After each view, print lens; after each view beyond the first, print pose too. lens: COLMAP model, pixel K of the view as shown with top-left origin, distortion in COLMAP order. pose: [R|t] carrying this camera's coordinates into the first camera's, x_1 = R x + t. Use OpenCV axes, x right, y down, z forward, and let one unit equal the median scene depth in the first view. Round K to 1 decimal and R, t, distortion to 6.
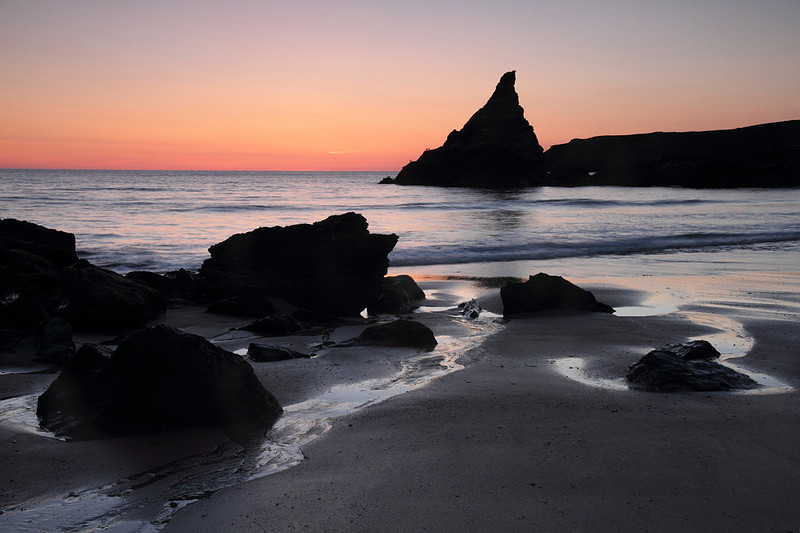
lens RADIAL K [[1068.9, 0, 398.7], [0, 1068.9, 264.7], [0, 0, 1]] dist [0.123920, 0.000000]
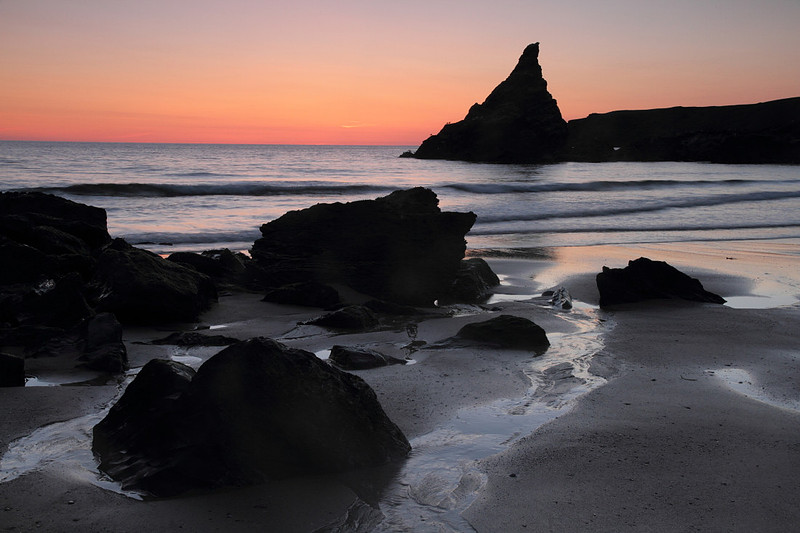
lens RADIAL K [[1068.9, 0, 400.7], [0, 1068.9, 269.6], [0, 0, 1]] dist [0.123920, 0.000000]
pose [[0.999920, 0.006370, -0.010955, -0.058665], [-0.006059, 0.999585, 0.028146, -0.006548], [0.011130, -0.028078, 0.999544, 0.131746]]
